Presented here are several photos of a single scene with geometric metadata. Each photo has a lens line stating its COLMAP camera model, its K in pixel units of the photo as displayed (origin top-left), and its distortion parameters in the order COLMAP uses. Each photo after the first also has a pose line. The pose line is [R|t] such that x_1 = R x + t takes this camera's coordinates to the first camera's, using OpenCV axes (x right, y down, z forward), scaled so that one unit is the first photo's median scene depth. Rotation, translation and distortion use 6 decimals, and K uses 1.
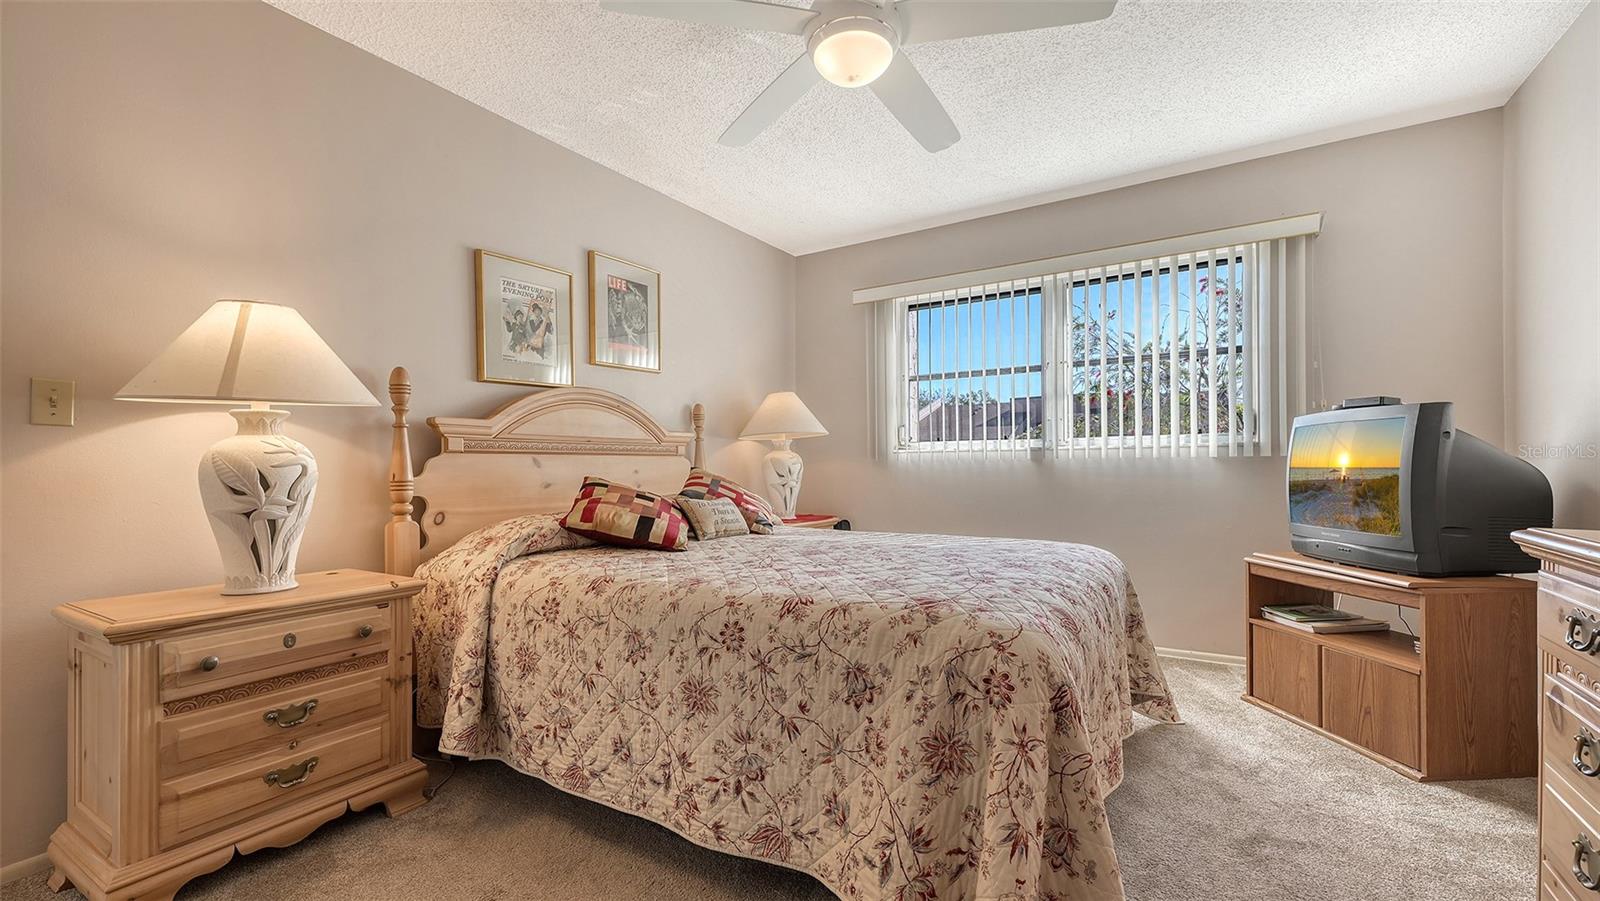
lens RADIAL K [[657.5, 0, 791.5], [0, 657.5, 460.4], [0, 0, 1]] dist [-0.000817, -0.000440]
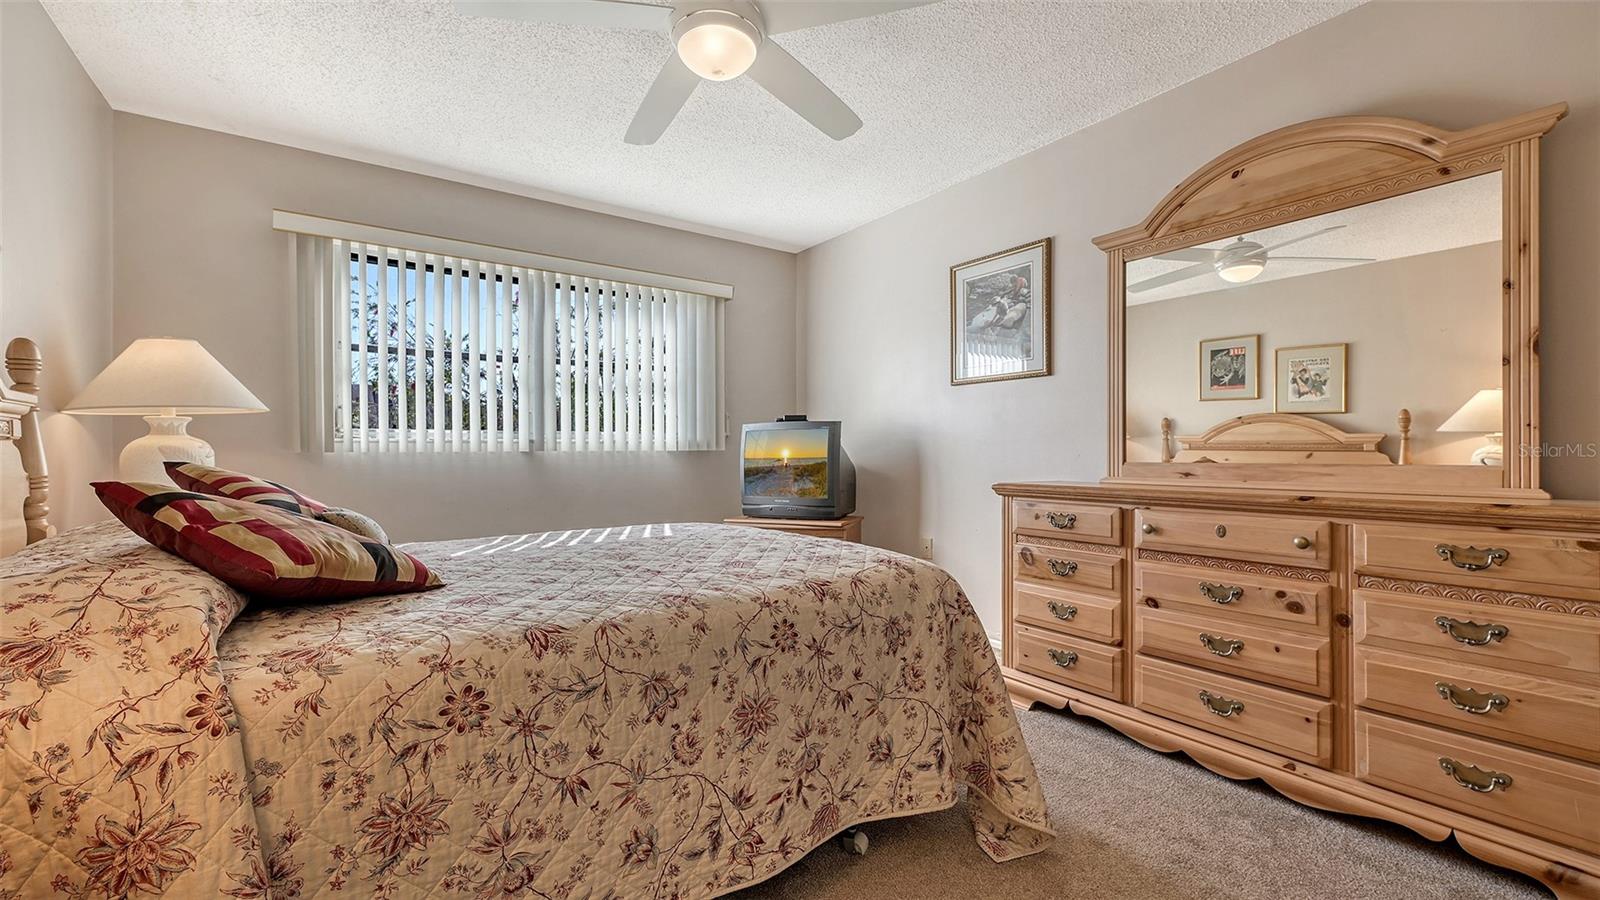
lens RADIAL K [[657.5, 0, 788.1], [0, 657.5, 452.3], [0, 0, 1]] dist [-0.000817, -0.000440]
pose [[0.366428, 0.006091, 0.930426, -0.616438], [-0.001489, 0.999981, -0.005960, 0.005865], [-0.930445, 0.000798, 0.366430, 0.411123]]
